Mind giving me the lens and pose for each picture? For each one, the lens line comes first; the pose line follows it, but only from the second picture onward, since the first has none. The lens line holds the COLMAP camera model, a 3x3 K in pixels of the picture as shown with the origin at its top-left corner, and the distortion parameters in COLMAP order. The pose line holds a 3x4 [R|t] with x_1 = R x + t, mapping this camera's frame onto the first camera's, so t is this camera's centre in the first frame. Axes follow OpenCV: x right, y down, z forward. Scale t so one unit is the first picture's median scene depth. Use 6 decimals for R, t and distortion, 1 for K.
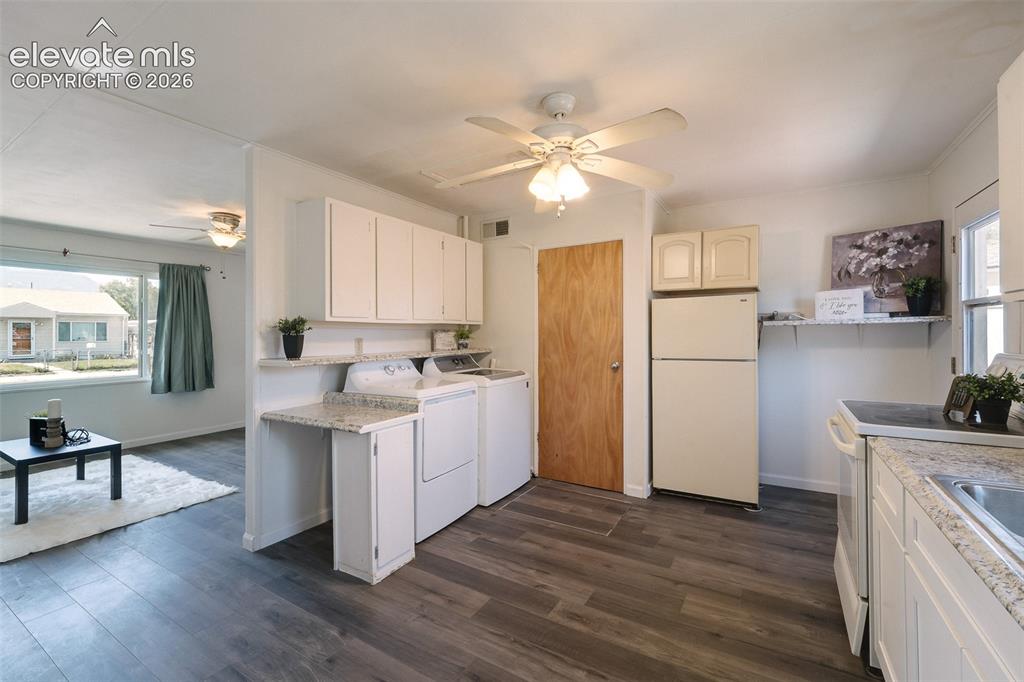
lens RADIAL K [[439.2, 0, 507.6], [0, 439.2, 331.1], [0, 0, 1]] dist [0.003392, -0.000786]
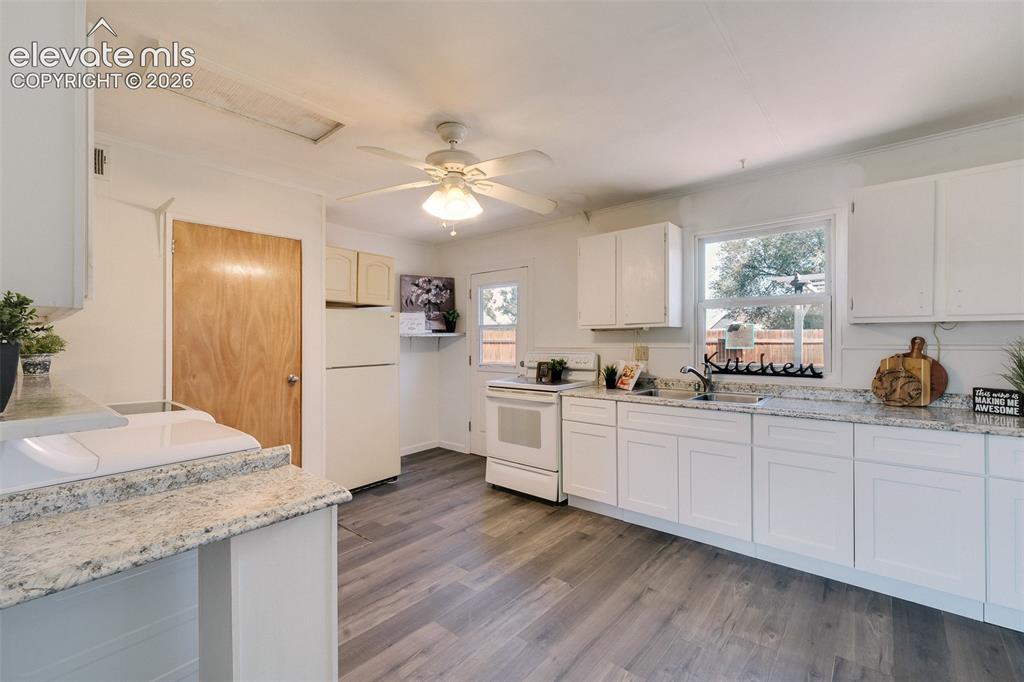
lens RADIAL K [[439.2, 0, 508.9], [0, 439.2, 346.3], [0, 0, 1]] dist [0.003392, -0.000786]
pose [[0.147222, -0.005463, 0.989088, -0.661827], [0.000008, 0.999985, 0.005522, 0.008382], [-0.989104, -0.000805, 0.147219, 0.493344]]
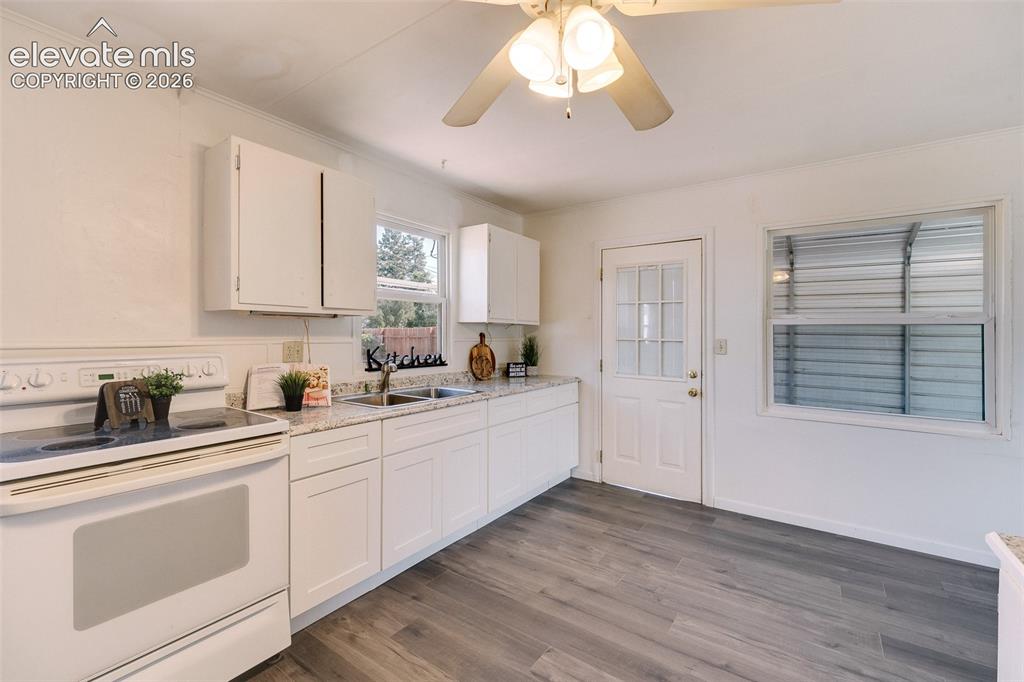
lens RADIAL K [[439.2, 0, 512.4], [0, 439.2, 334.5], [0, 0, 1]] dist [0.003392, -0.000786]
pose [[-0.998798, -0.000891, 0.049013, 0.114995], [-0.001043, 0.999995, -0.003061, 0.004359], [-0.049010, -0.003108, -0.998793, 1.083005]]
